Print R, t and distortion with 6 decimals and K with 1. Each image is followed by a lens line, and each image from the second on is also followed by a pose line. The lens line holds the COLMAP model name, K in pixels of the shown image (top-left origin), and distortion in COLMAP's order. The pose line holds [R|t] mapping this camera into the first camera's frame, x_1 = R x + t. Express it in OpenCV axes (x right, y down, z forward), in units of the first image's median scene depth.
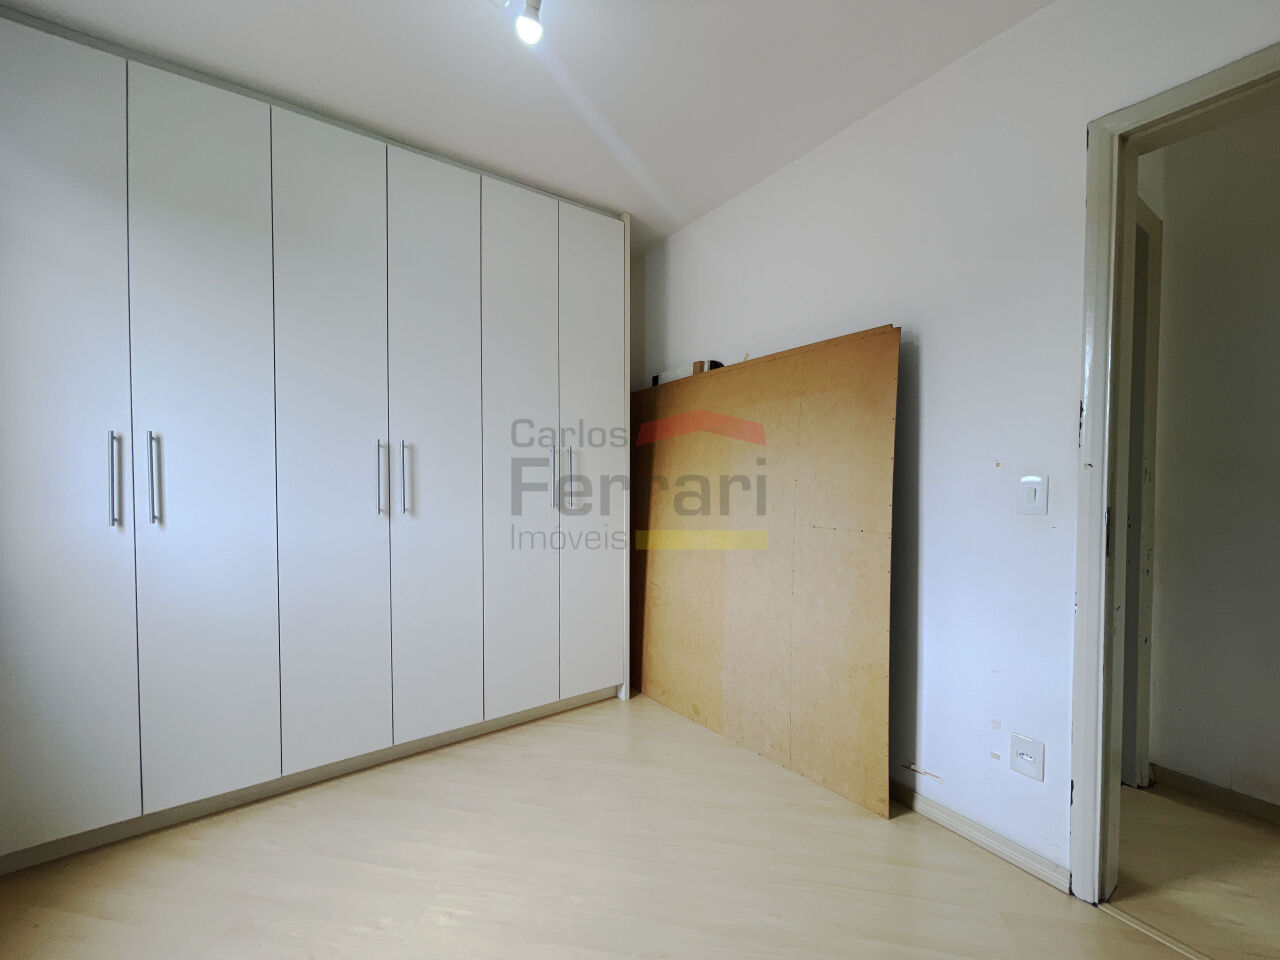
lens RADIAL K [[511.2, 0, 638.3], [0, 511.2, 493.4], [0, 0, 1]] dist [0.000186, 0.000067]
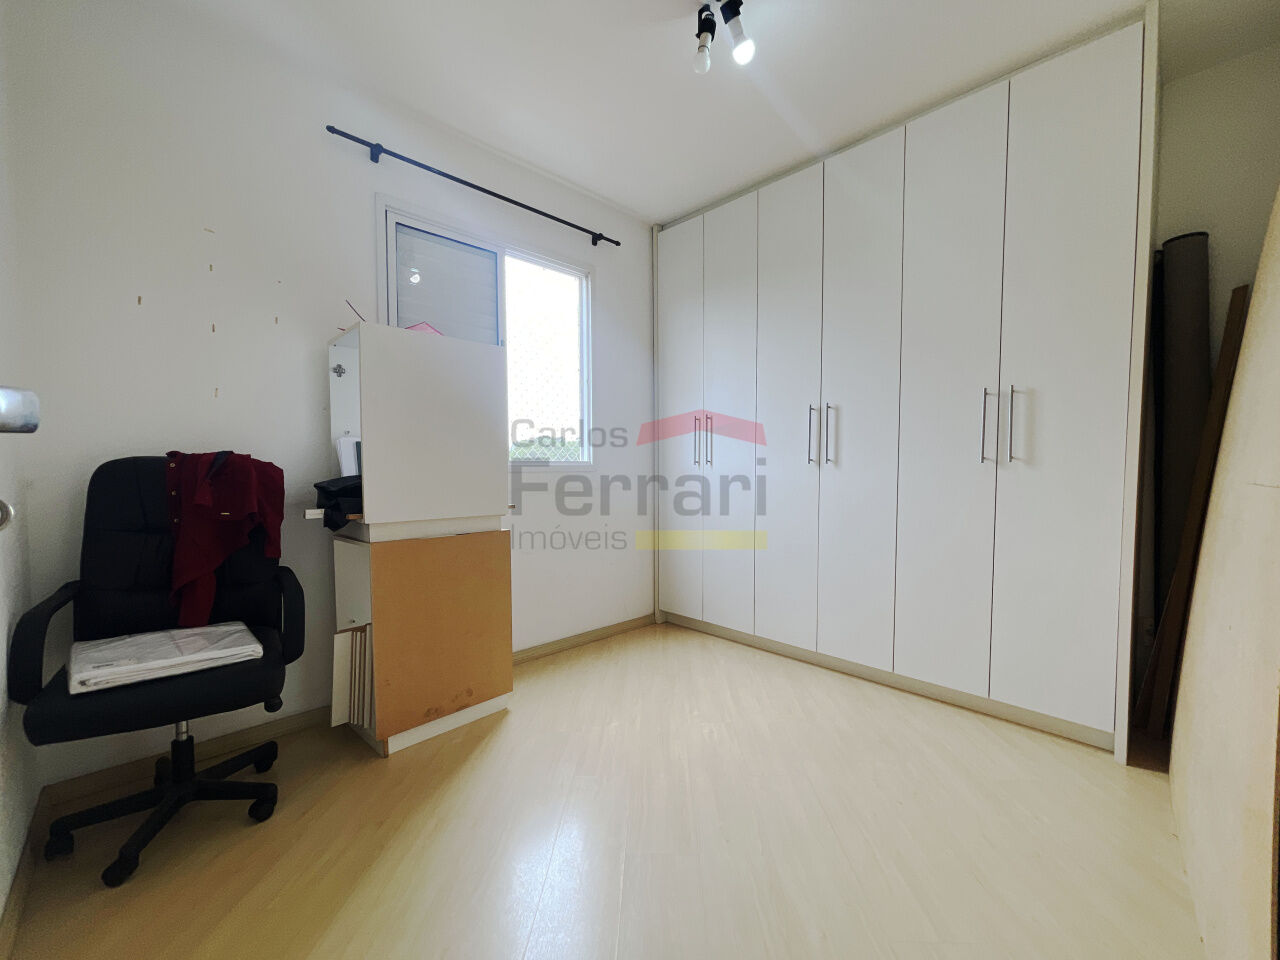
lens RADIAL K [[527.3, 0, 640.0], [0, 527.3, 480.0], [0, 0, 1]] dist [-0.000036, -0.000041]
pose [[0.160698, 0.041877, -0.986115, 0.700012], [-0.018274, 0.999055, 0.039448, 0.035910], [0.986834, 0.011681, 0.161311, 0.369235]]
